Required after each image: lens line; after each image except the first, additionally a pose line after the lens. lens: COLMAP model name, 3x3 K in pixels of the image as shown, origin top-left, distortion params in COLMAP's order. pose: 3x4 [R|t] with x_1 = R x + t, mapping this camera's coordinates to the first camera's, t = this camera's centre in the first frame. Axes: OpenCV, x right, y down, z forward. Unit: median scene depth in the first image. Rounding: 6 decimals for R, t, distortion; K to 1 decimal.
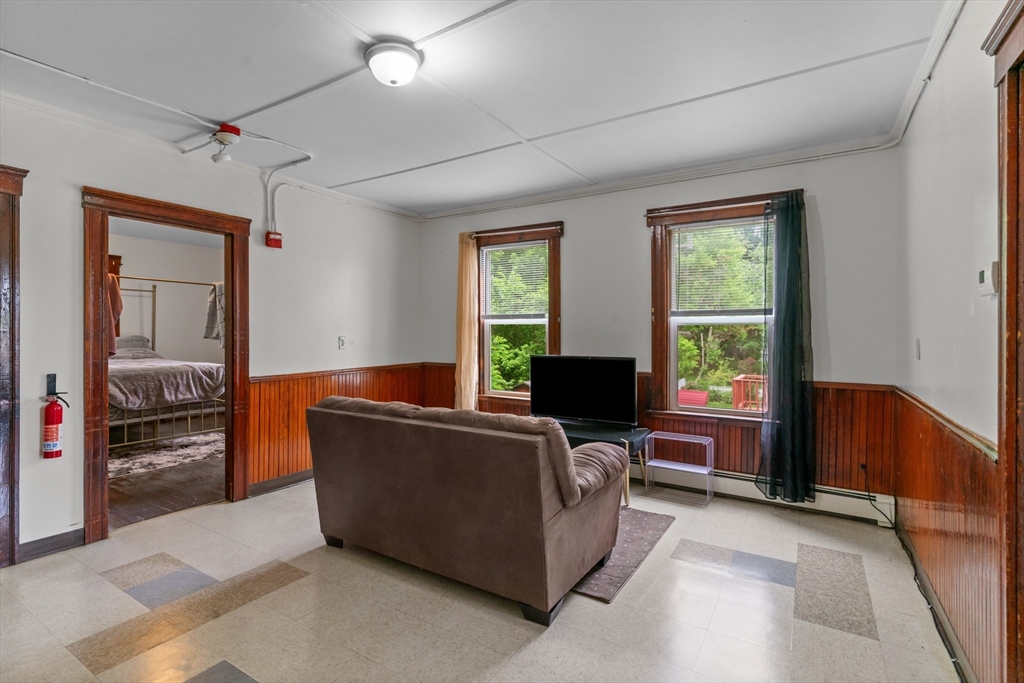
lens RADIAL K [[491.1, 0, 506.0], [0, 491.1, 337.8], [0, 0, 1]] dist [-0.006822, -0.000491]
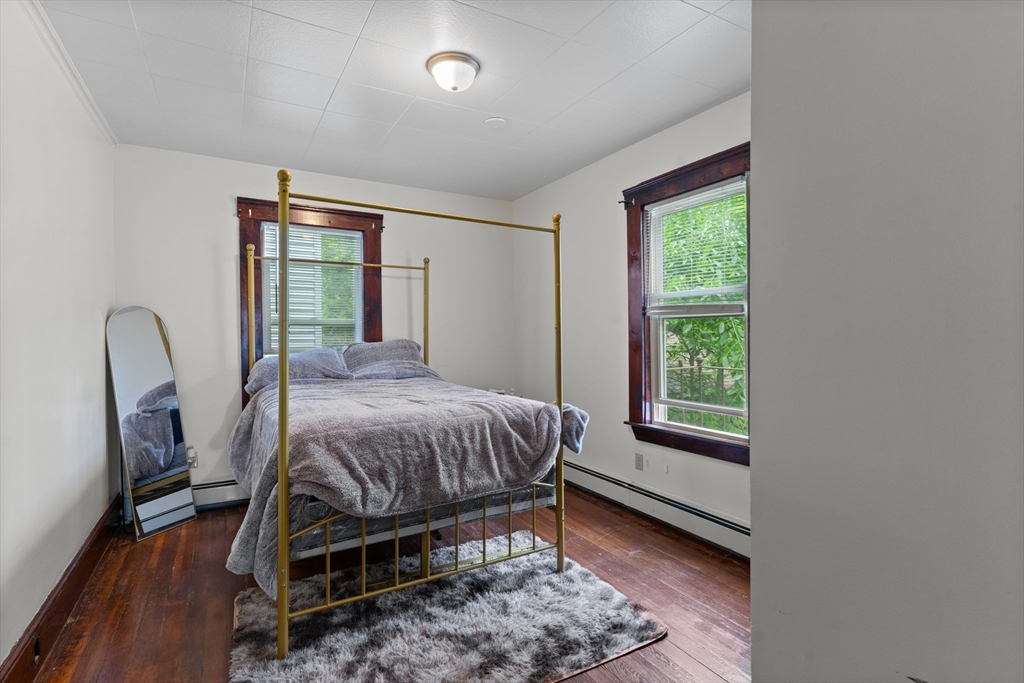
lens RADIAL K [[491.1, 0, 511.0], [0, 491.1, 339.2], [0, 0, 1]] dist [-0.006822, -0.000491]
pose [[0.890886, -0.004313, -0.454207, -0.436168], [0.005290, 0.999986, 0.000879, -0.006573], [0.454197, -0.003185, 0.890896, 0.631834]]
